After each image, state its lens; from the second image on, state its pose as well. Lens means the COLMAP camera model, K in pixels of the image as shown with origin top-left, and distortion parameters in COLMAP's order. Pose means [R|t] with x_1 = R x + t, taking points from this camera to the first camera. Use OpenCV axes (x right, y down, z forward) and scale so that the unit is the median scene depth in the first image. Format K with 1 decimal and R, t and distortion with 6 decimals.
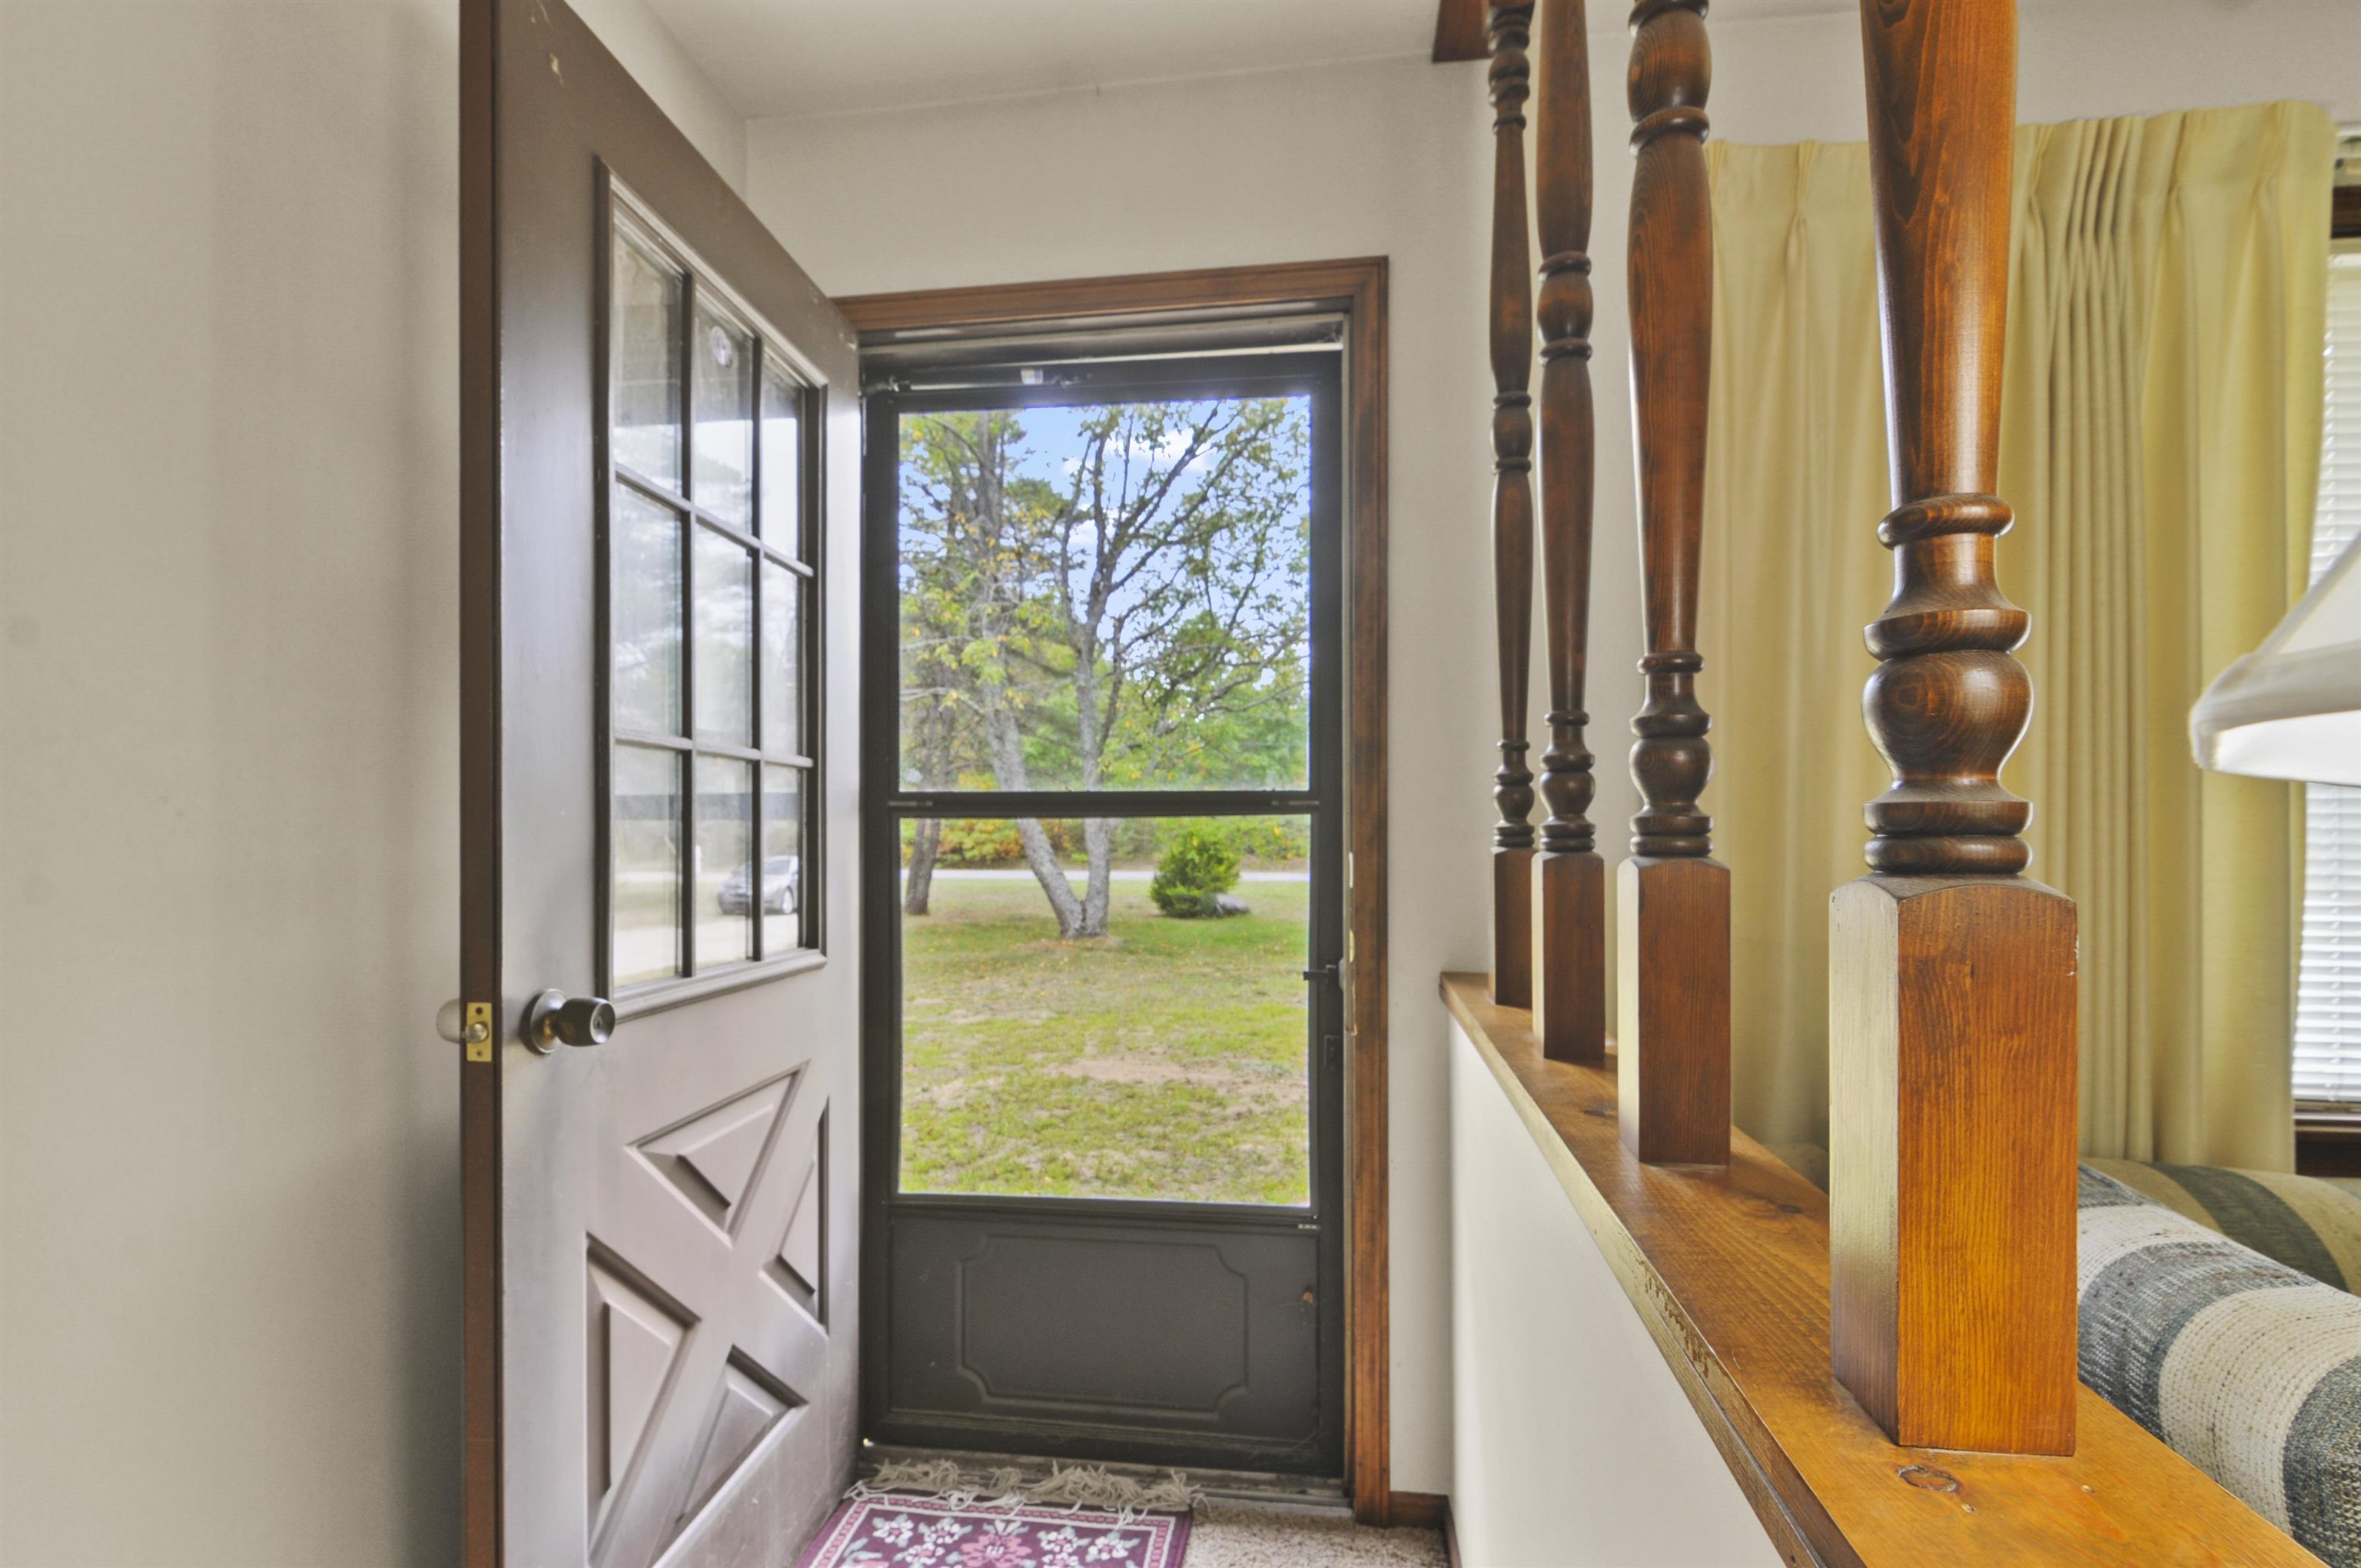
lens RADIAL K [[1138.6, 0, 1172.2], [0, 1138.6, 838.0], [0, 0, 1]] dist [0.009525, -0.010239]
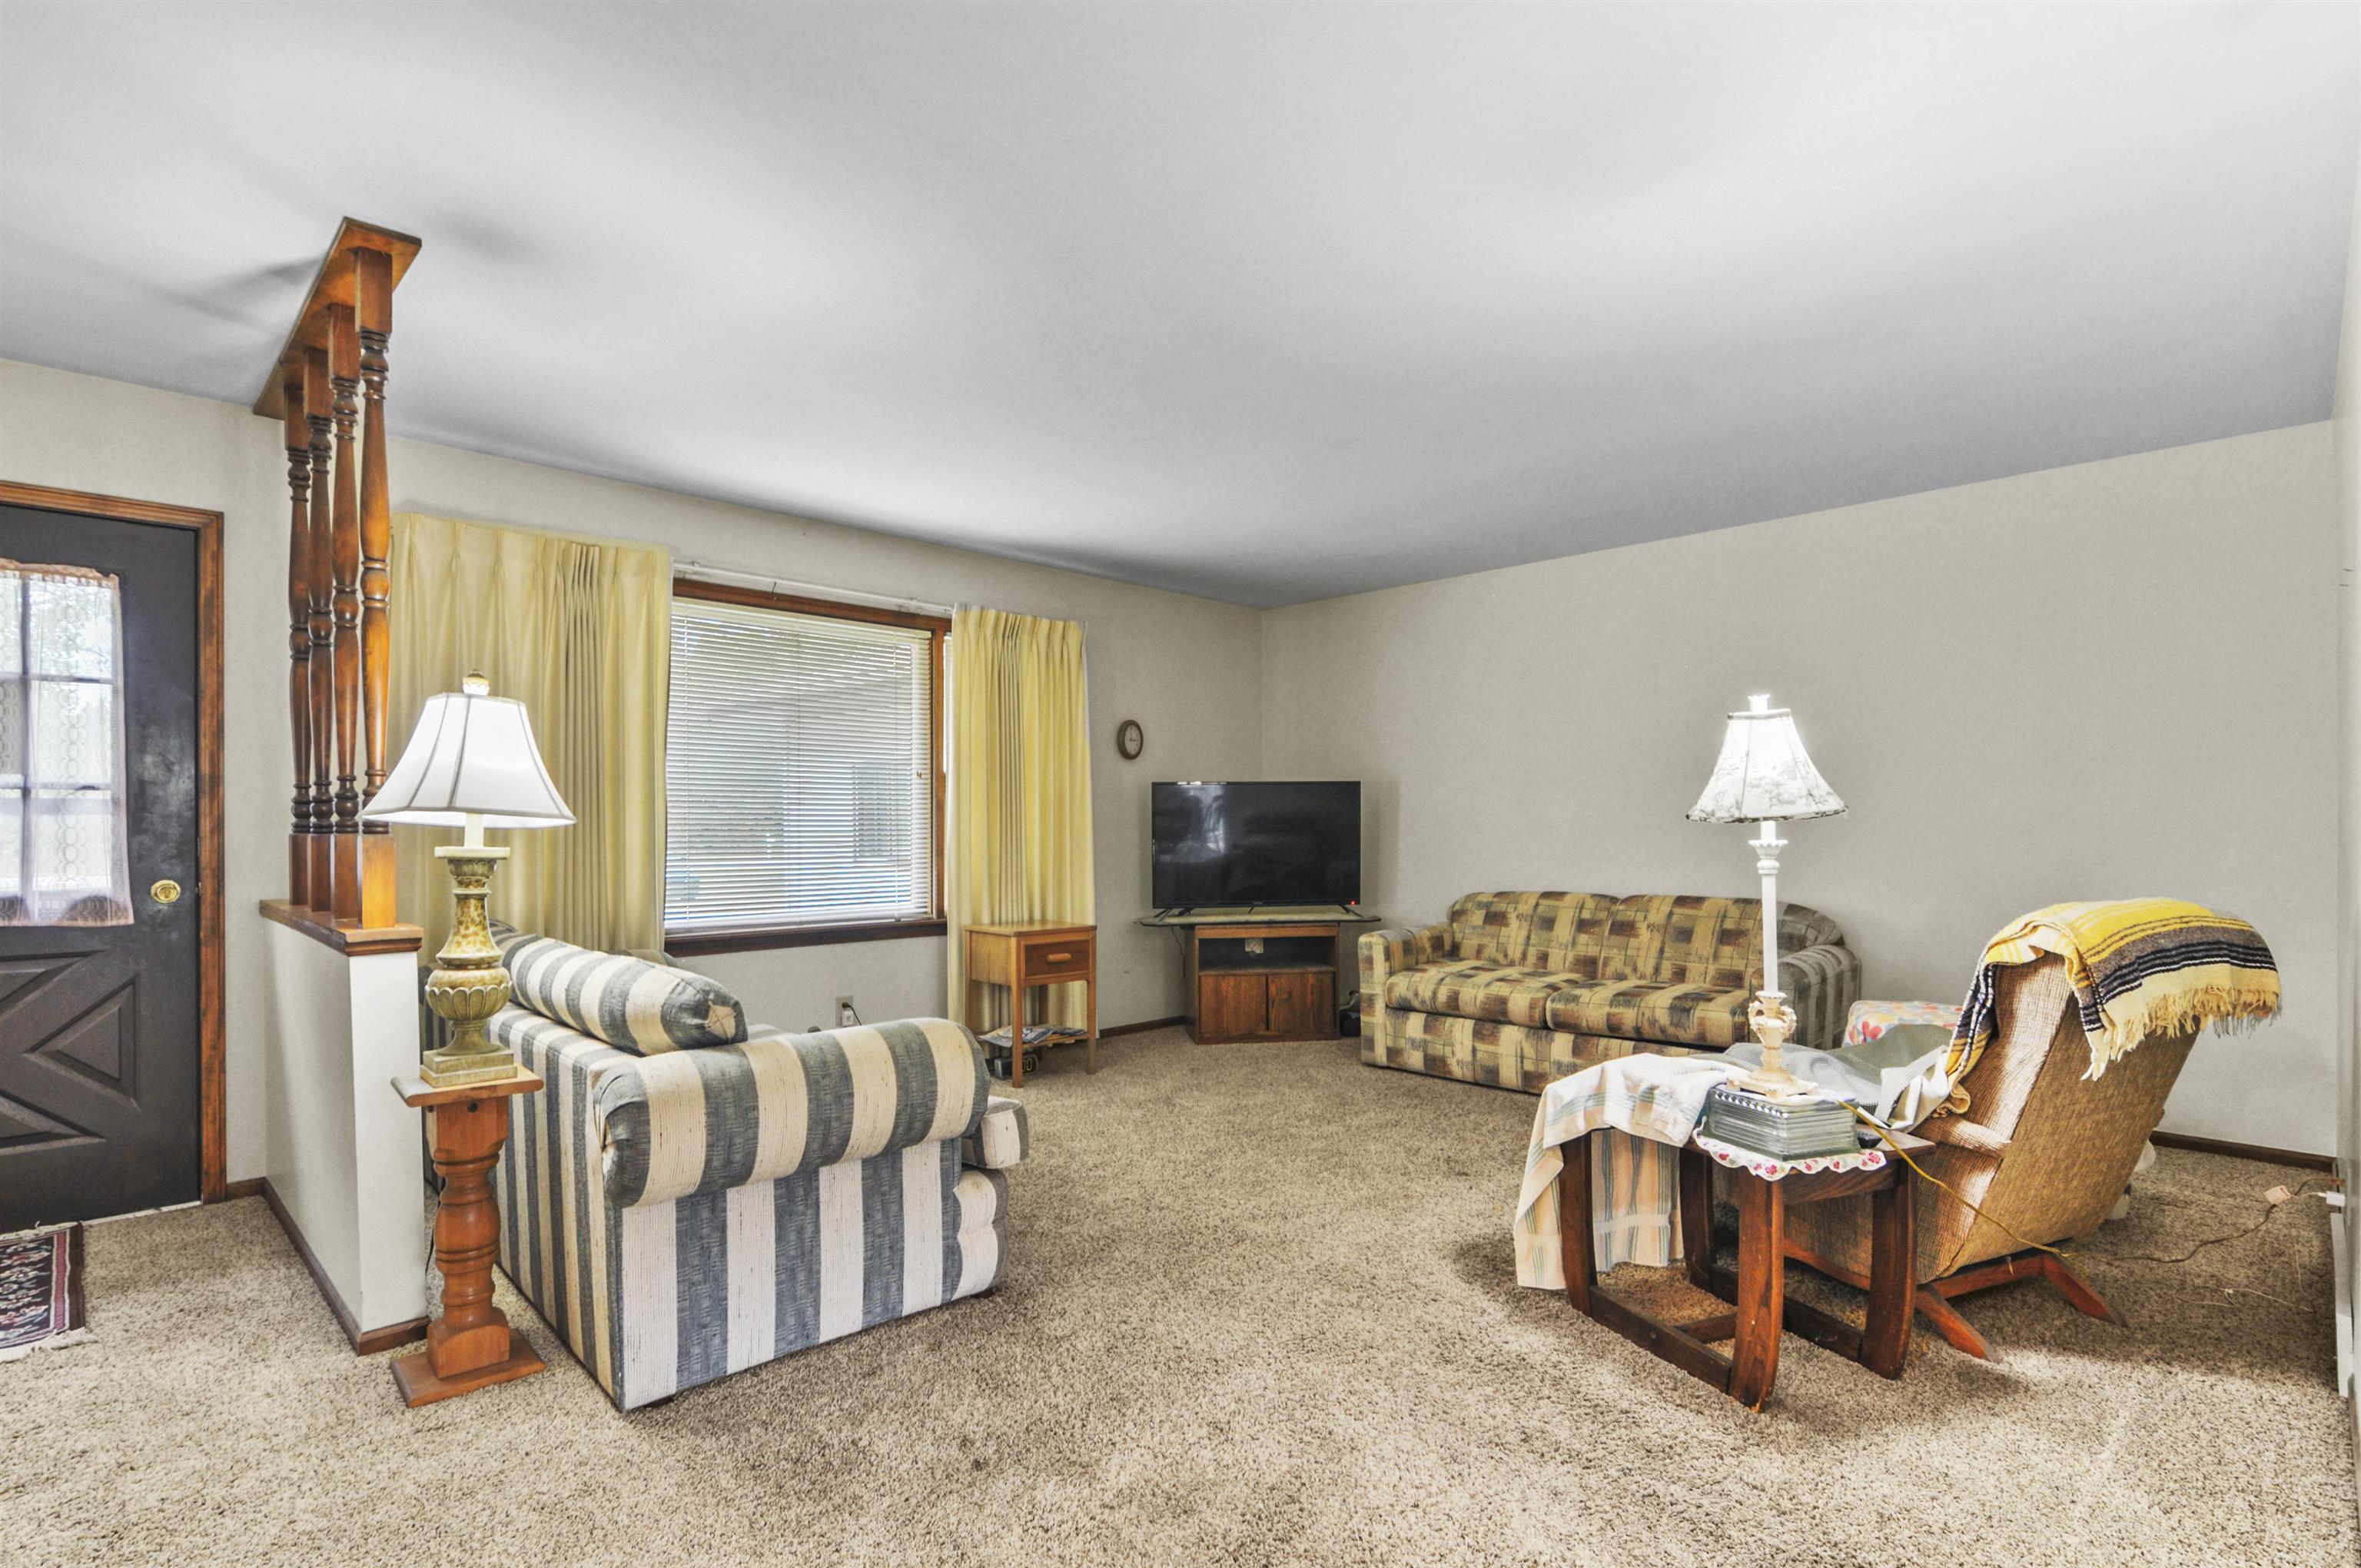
lens RADIAL K [[1138.6, 0, 1172.2], [0, 1138.6, 838.0], [0, 0, 1]] dist [0.009525, -0.010239]
pose [[0.609753, -0.005542, 0.792572, -0.398393], [-0.003373, 0.999948, 0.009587, -0.005504], [-0.792585, -0.008519, 0.609702, -1.581314]]
